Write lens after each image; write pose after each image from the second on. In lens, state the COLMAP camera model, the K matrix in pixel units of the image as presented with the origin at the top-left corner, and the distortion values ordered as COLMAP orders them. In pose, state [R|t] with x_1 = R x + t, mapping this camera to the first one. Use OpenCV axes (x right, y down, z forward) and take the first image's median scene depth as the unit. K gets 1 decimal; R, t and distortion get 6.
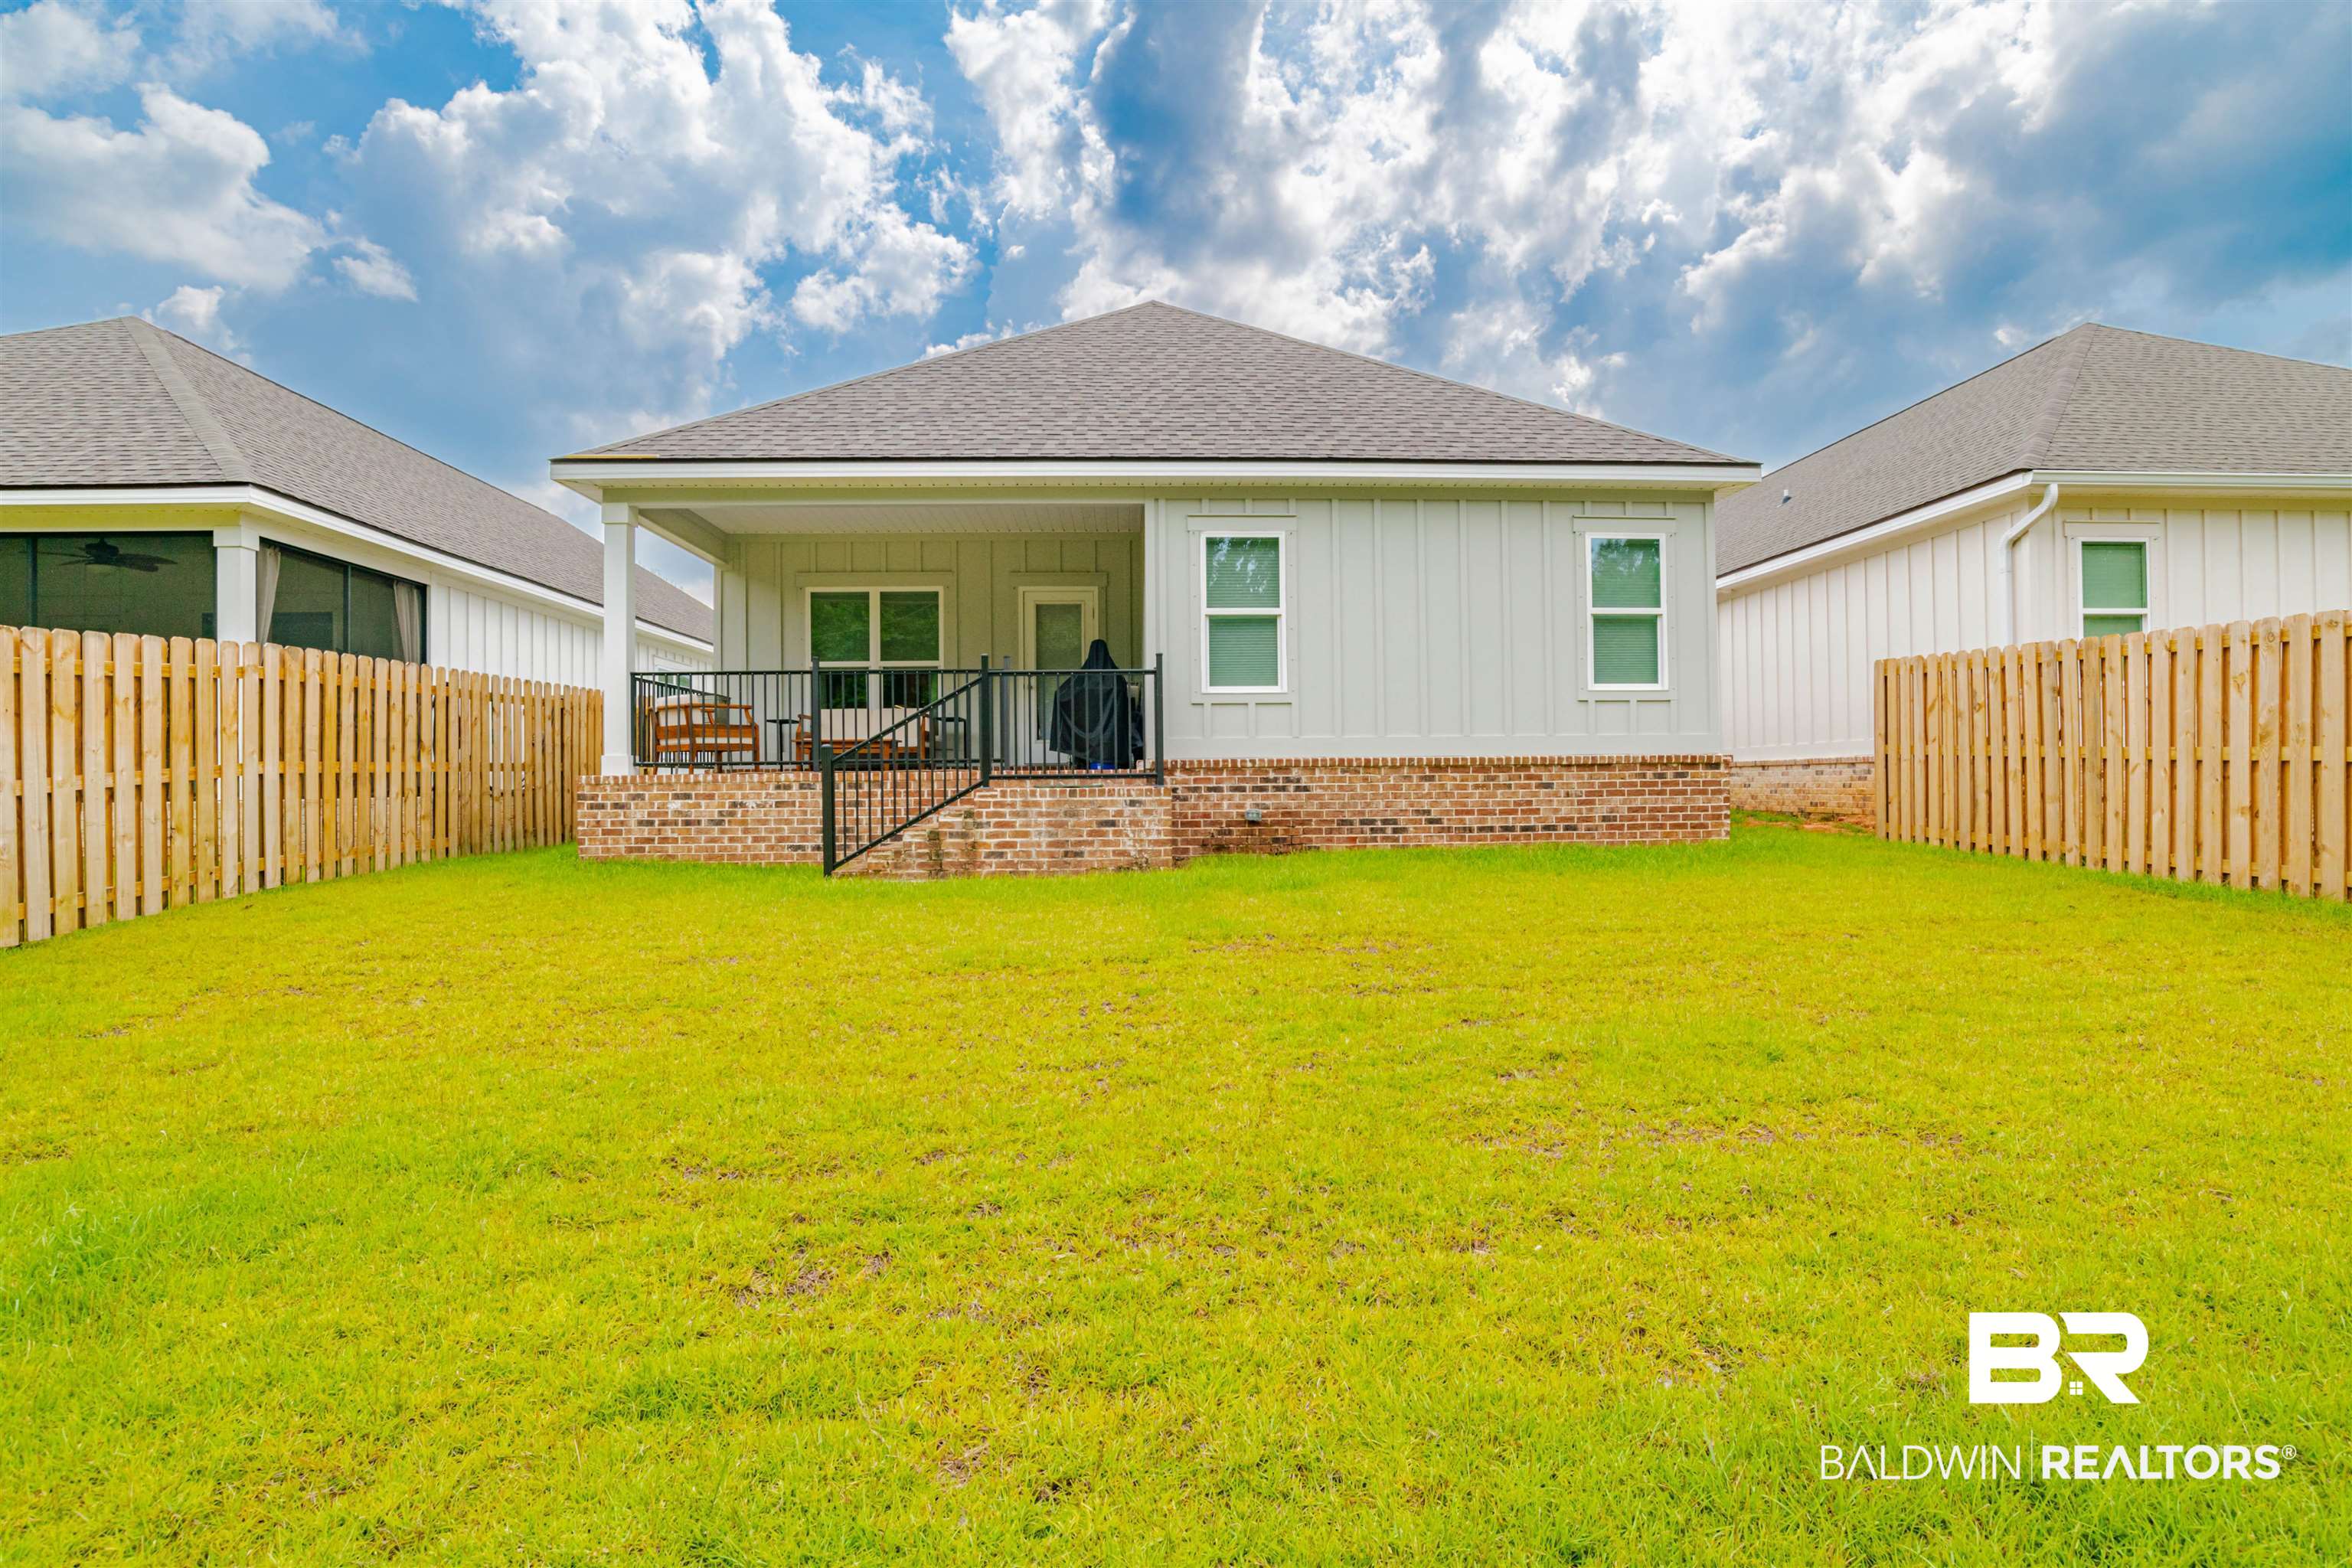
lens RADIAL K [[1196.0, 0, 1176.0], [0, 1196.0, 784.0], [0, 0, 1]] dist [-0.004089, 0.000341]
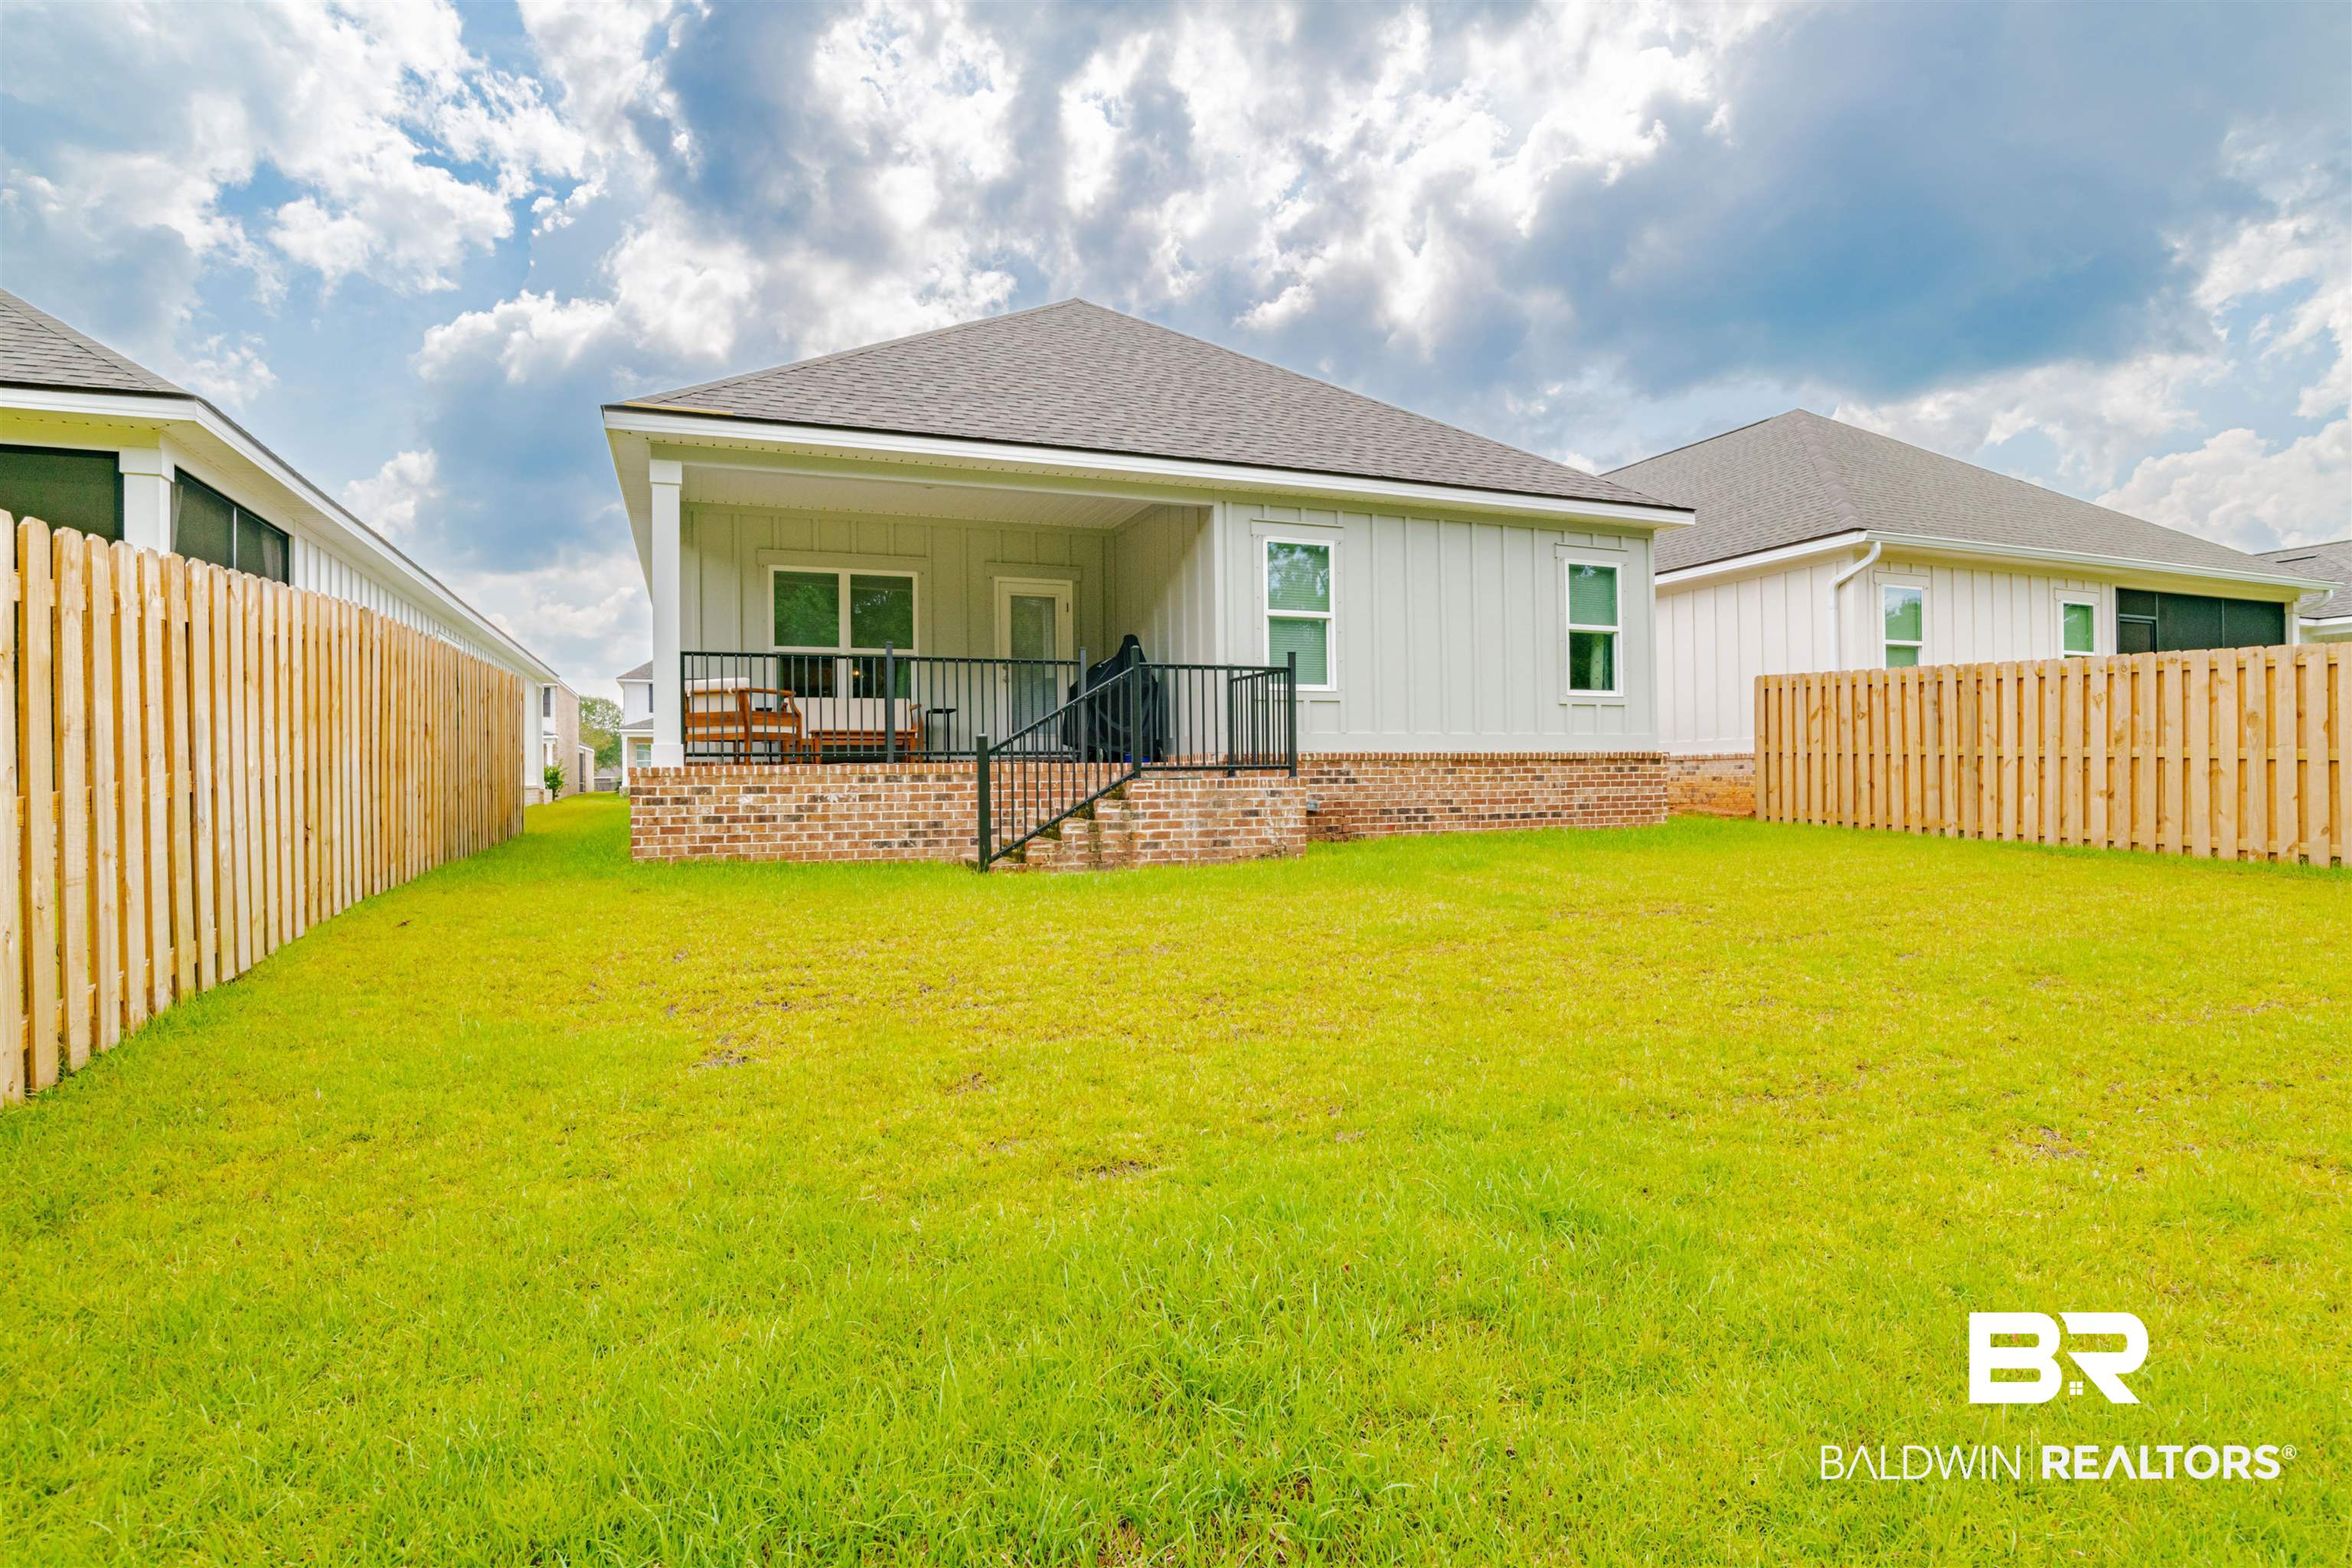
lens RADIAL K [[1196.0, 0, 1176.0], [0, 1196.0, 784.0], [0, 0, 1]] dist [-0.004089, 0.000341]
pose [[0.944100, -0.002280, 0.329653, -0.402753], [0.002516, 0.999997, -0.000292, 0.006762], [-0.329651, 0.001105, 0.944102, 0.034792]]
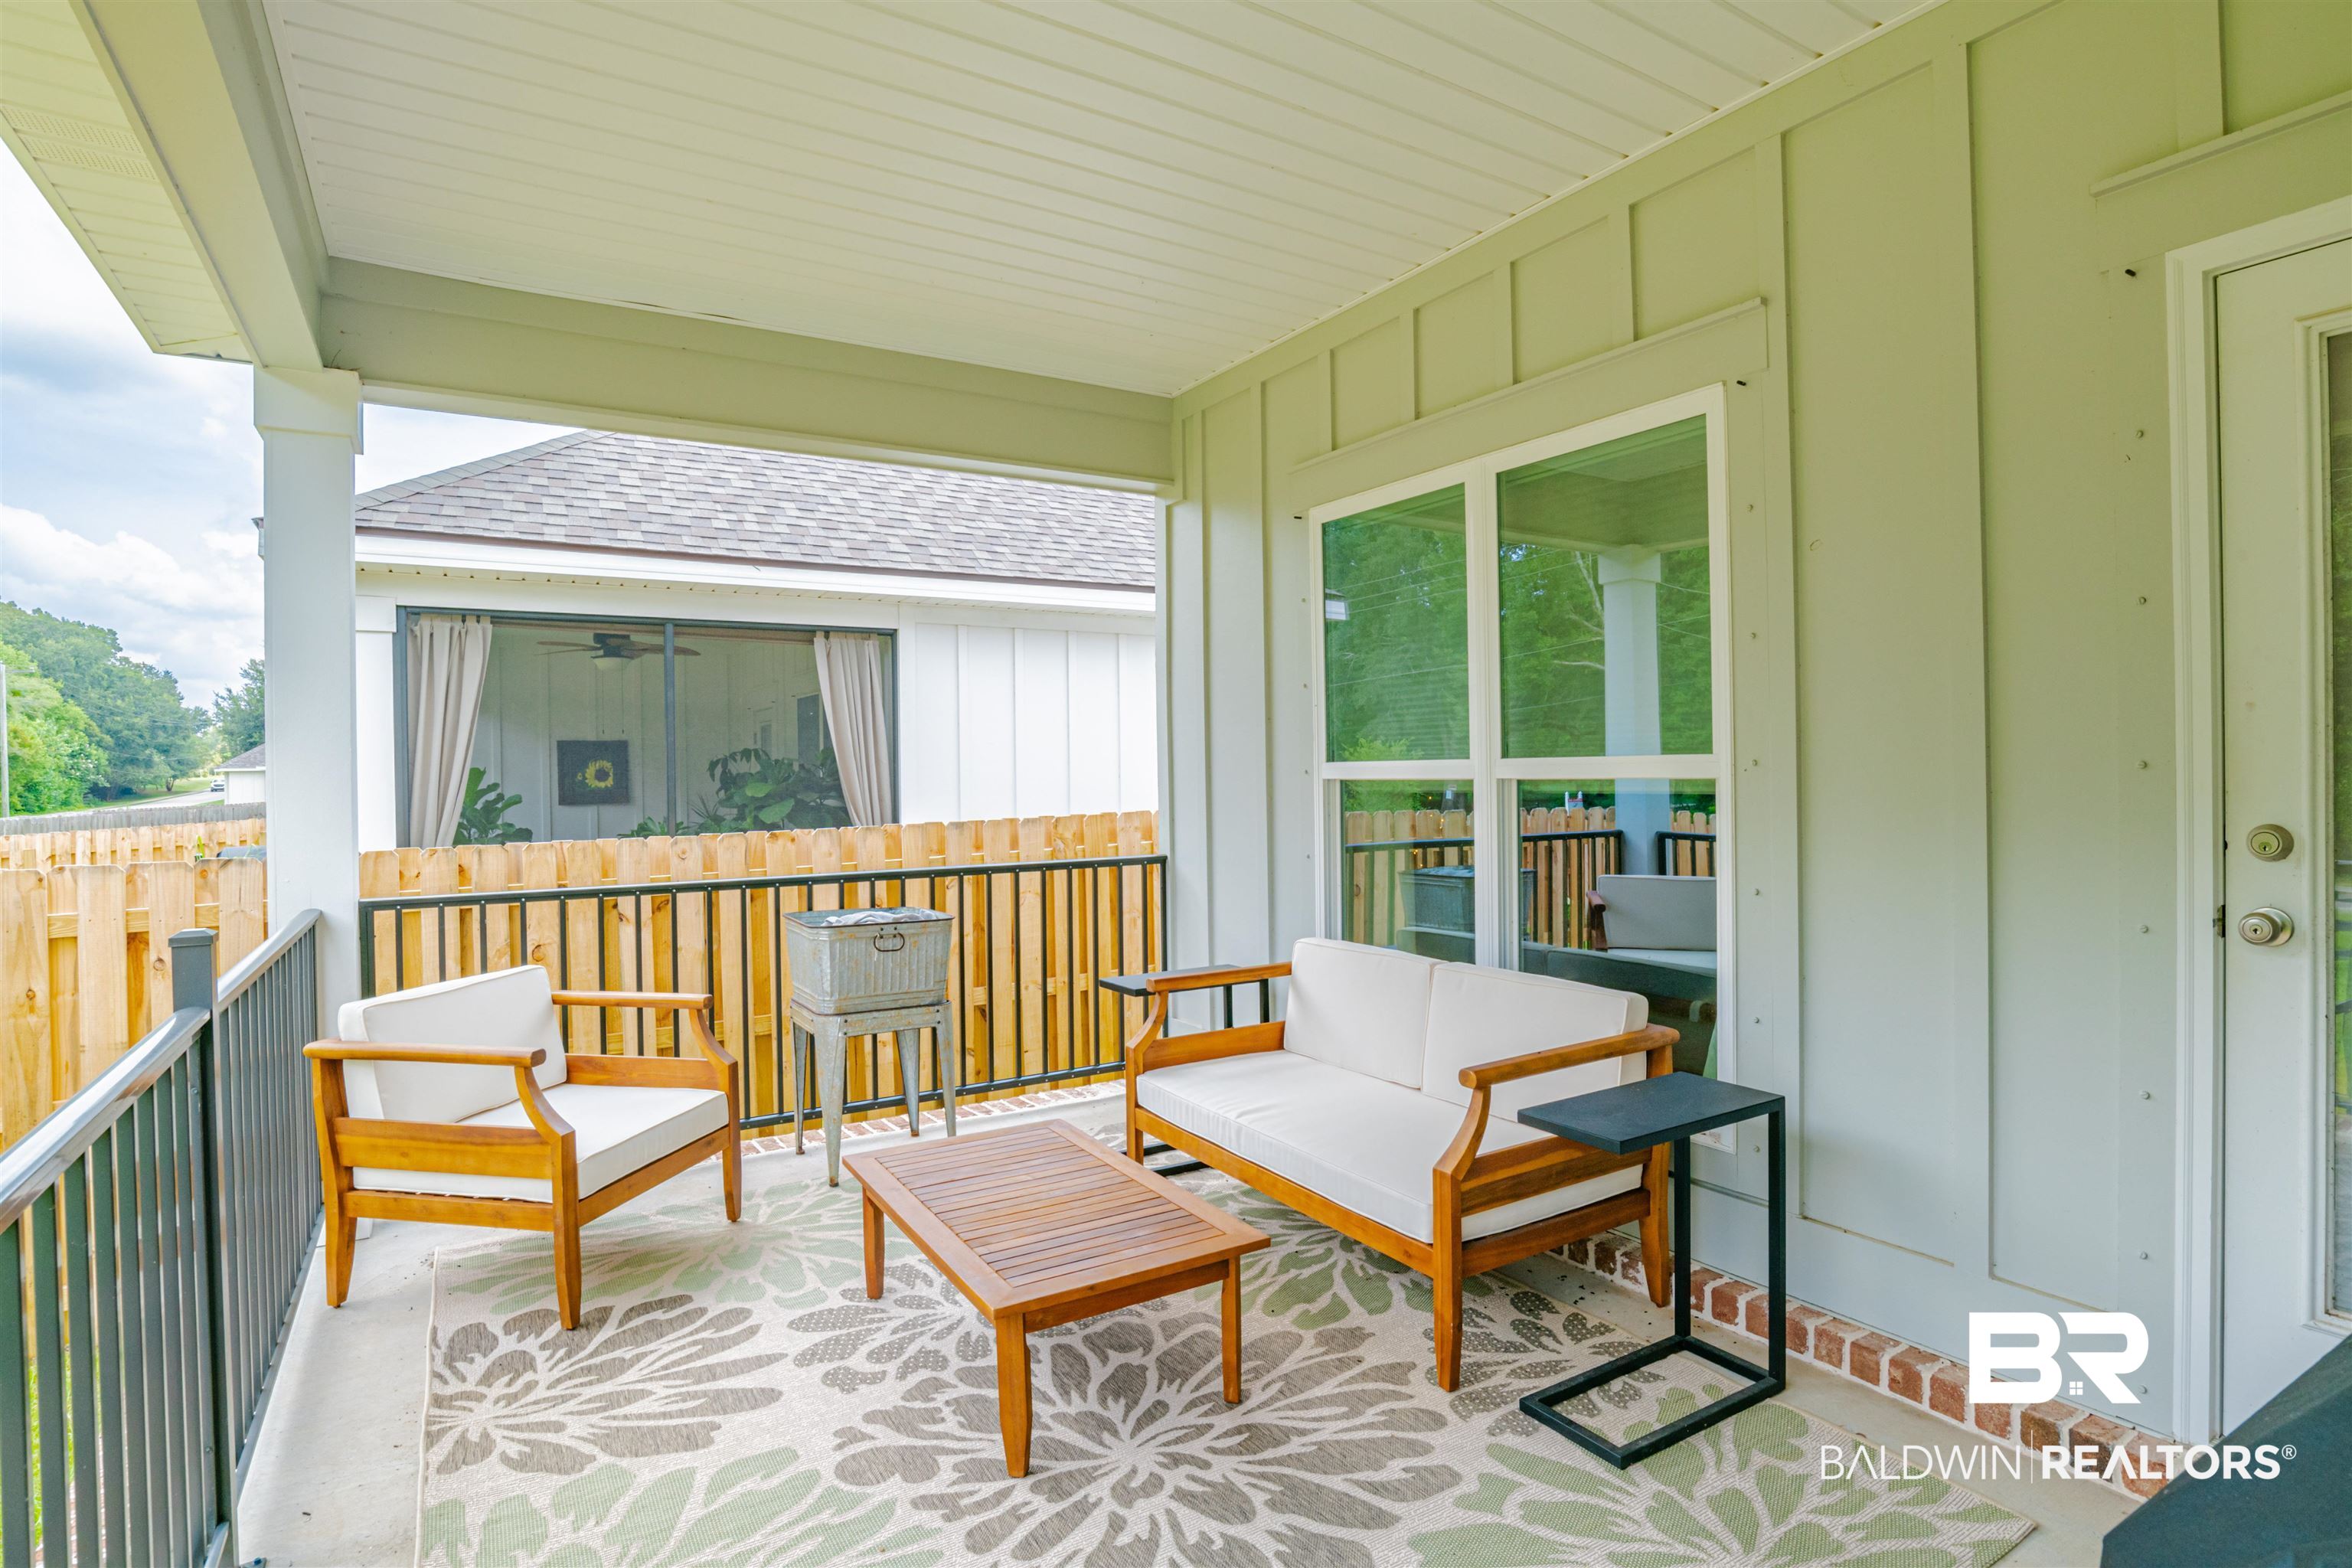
lens RADIAL K [[1196.0, 0, 1176.0], [0, 1196.0, 784.0], [0, 0, 1]] dist [-0.004089, 0.000341]
pose [[0.487638, 0.016491, -0.872890, -0.075349], [0.011805, 0.999606, 0.025479, -0.130477], [0.872966, -0.022729, 0.487251, 1.040544]]
